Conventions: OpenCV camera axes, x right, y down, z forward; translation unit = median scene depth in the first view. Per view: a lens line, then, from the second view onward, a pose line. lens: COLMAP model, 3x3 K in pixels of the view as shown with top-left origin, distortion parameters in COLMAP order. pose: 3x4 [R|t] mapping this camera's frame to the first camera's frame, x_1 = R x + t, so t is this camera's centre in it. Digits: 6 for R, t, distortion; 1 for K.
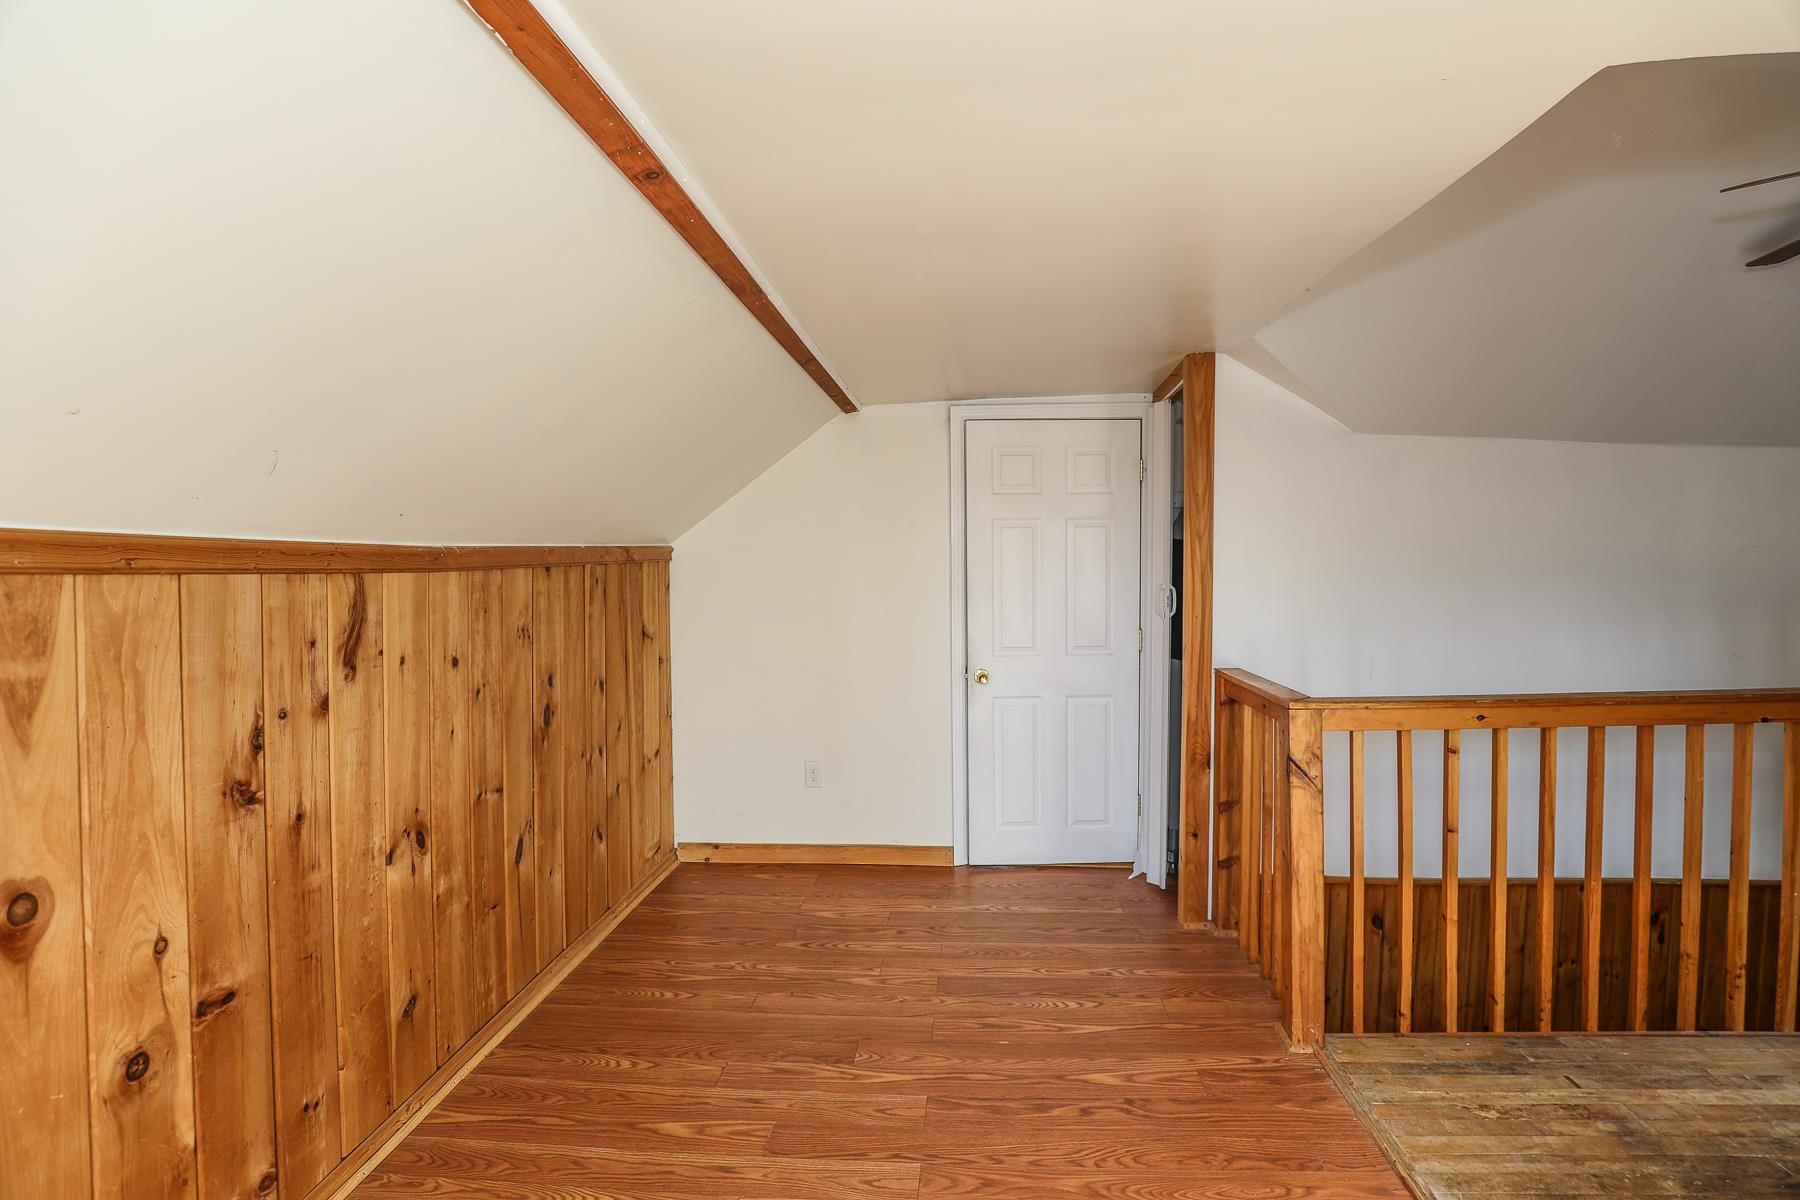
lens RADIAL K [[858.8, 0, 902.0], [0, 858.8, 612.5], [0, 0, 1]] dist [-0.028629, 0.001635]
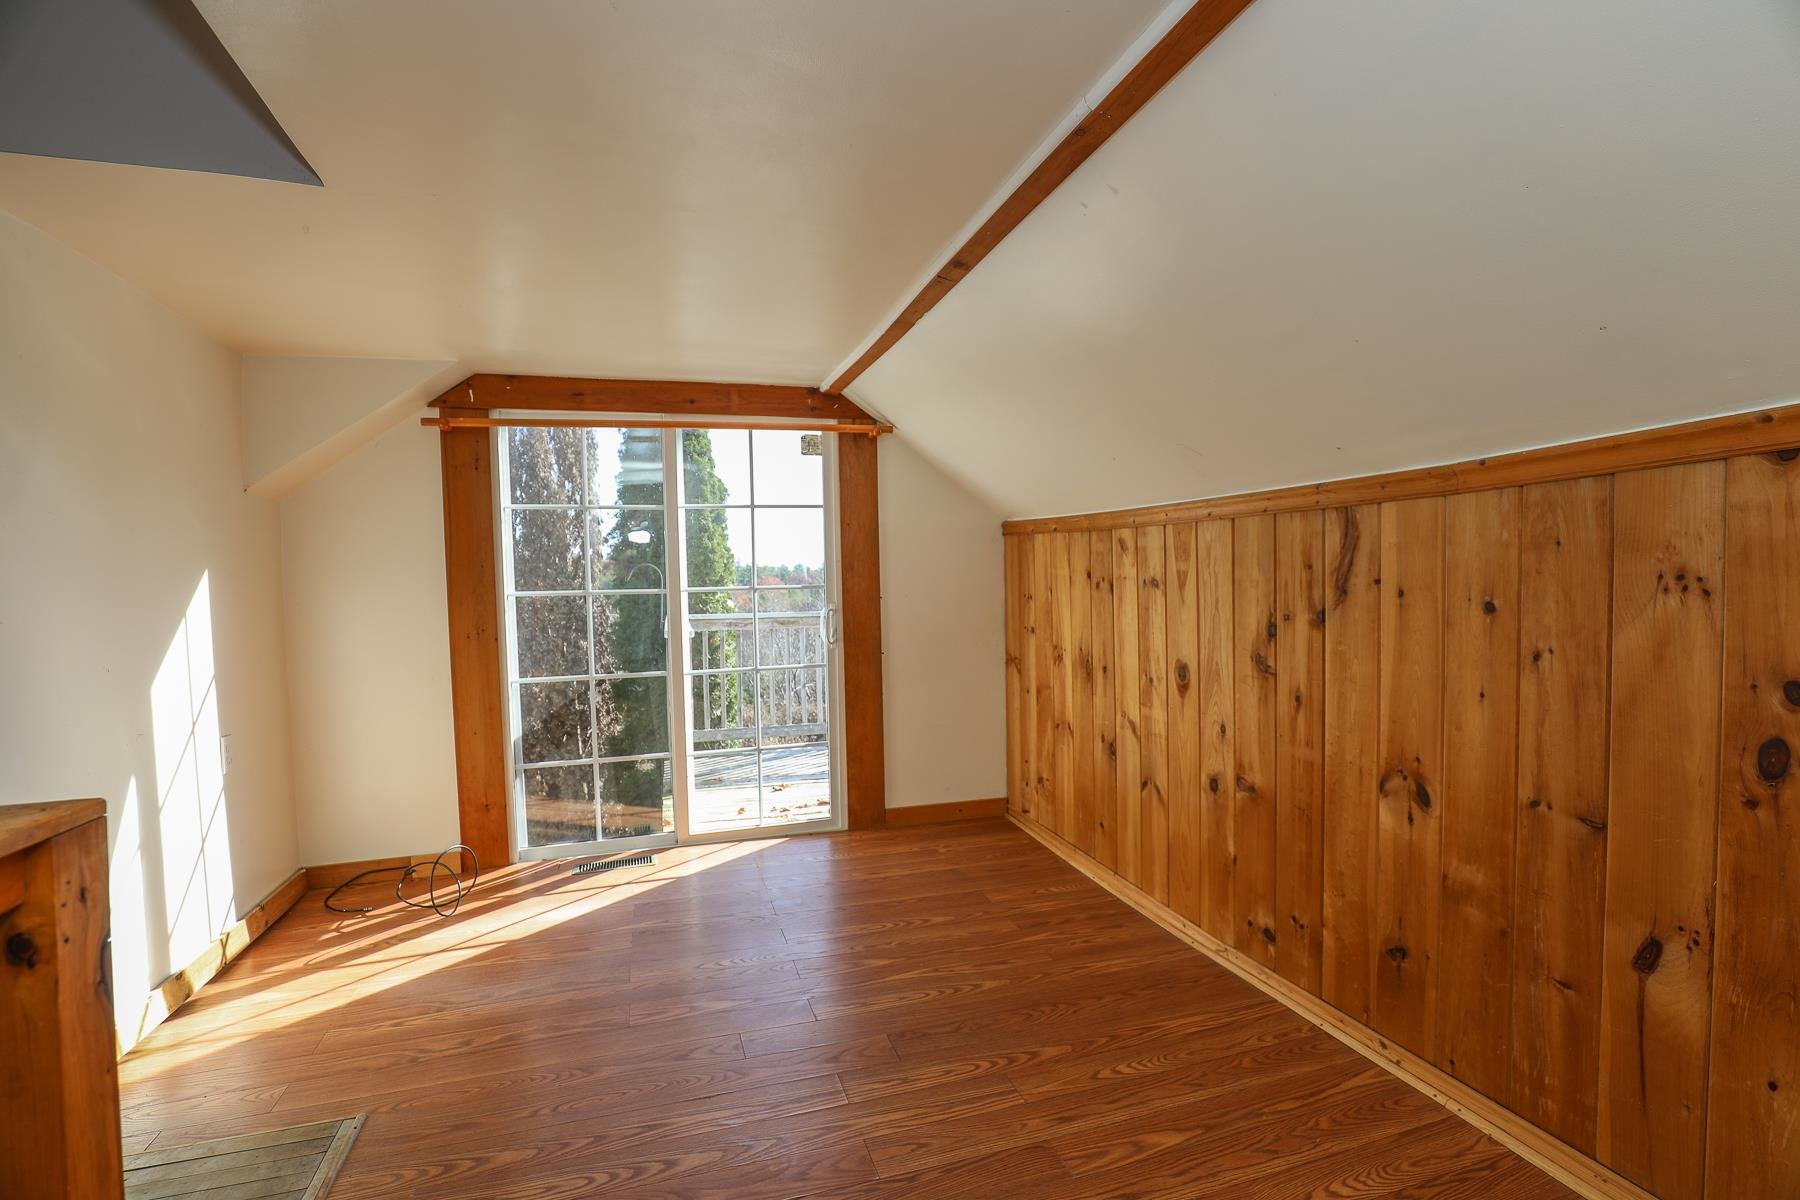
lens RADIAL K [[858.8, 0, 902.0], [0, 858.8, 612.5], [0, 0, 1]] dist [-0.028629, 0.001635]
pose [[-0.925821, 0.037567, -0.376090, 0.303538], [0.003856, 0.995935, 0.089988, -0.010475], [0.377942, 0.081863, -0.922203, 1.740488]]
